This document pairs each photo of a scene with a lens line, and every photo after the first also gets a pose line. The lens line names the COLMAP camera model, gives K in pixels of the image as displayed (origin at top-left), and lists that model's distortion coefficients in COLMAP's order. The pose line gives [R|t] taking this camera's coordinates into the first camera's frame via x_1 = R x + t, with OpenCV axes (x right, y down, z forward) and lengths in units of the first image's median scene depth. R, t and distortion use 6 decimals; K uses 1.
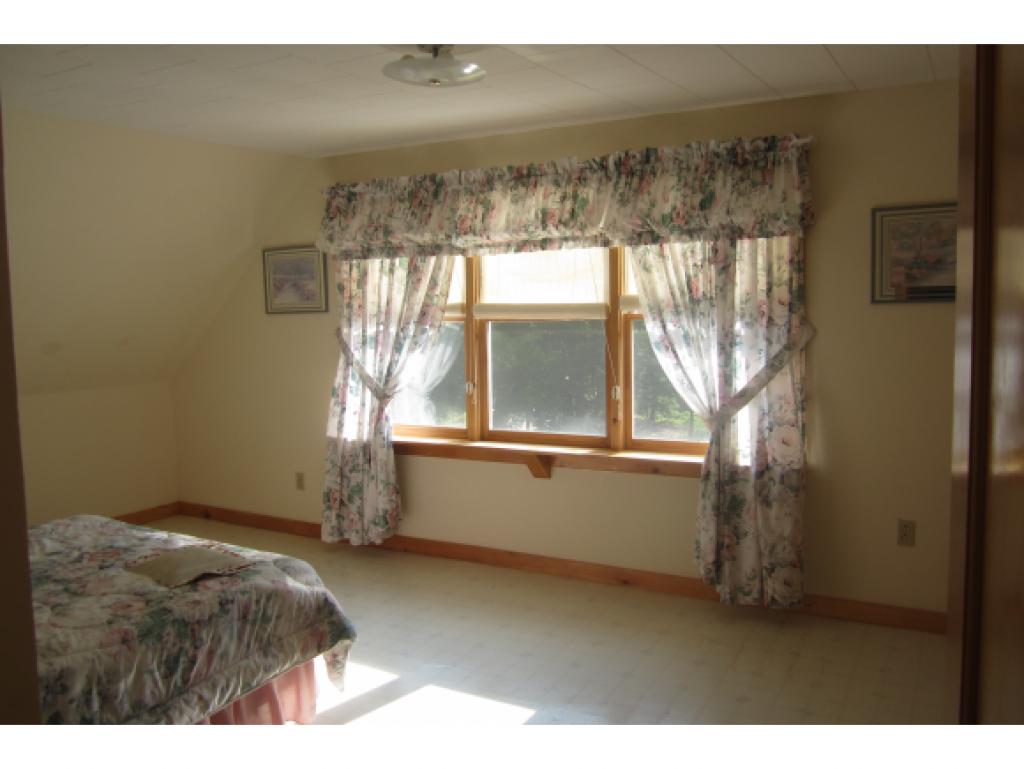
lens RADIAL K [[840.3, 0, 512.2], [0, 840.3, 383.7], [0, 0, 1]] dist [-0.053811, 0.033379]
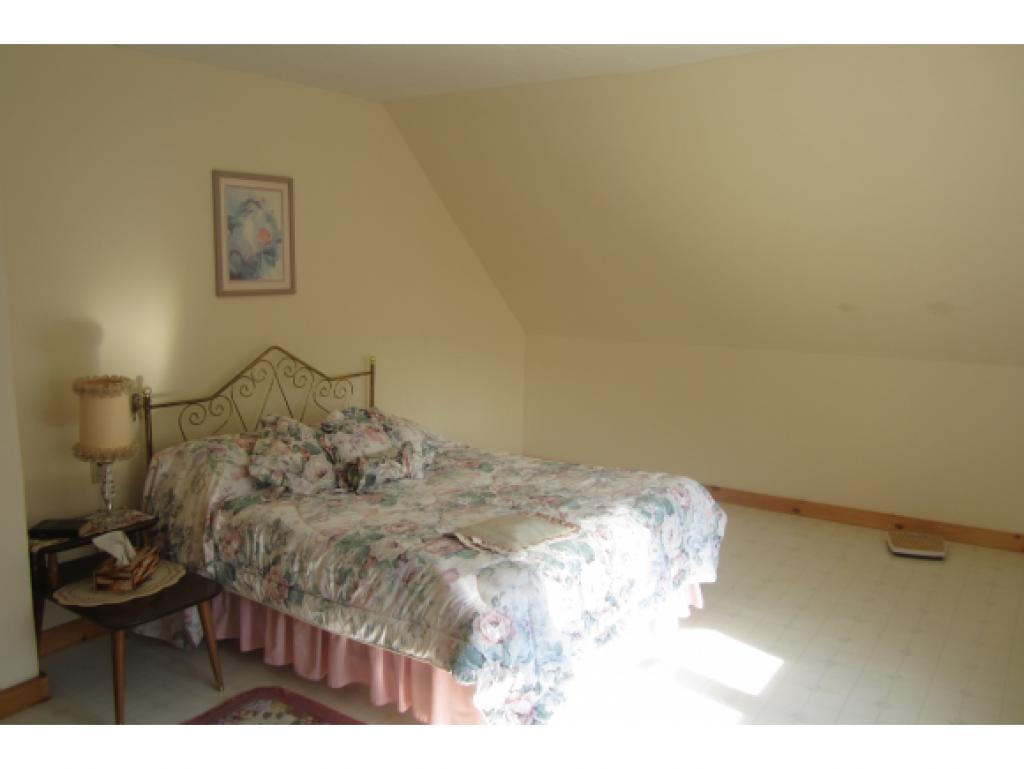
lens RADIAL K [[840.3, 0, 511.9], [0, 840.3, 384.0], [0, 0, 1]] dist [-0.053811, 0.033379]
pose [[-0.072026, 0.162154, -0.984133, 0.641558], [-0.100051, 0.980544, 0.168885, -0.137455], [0.992372, 0.110628, -0.054401, 1.204929]]
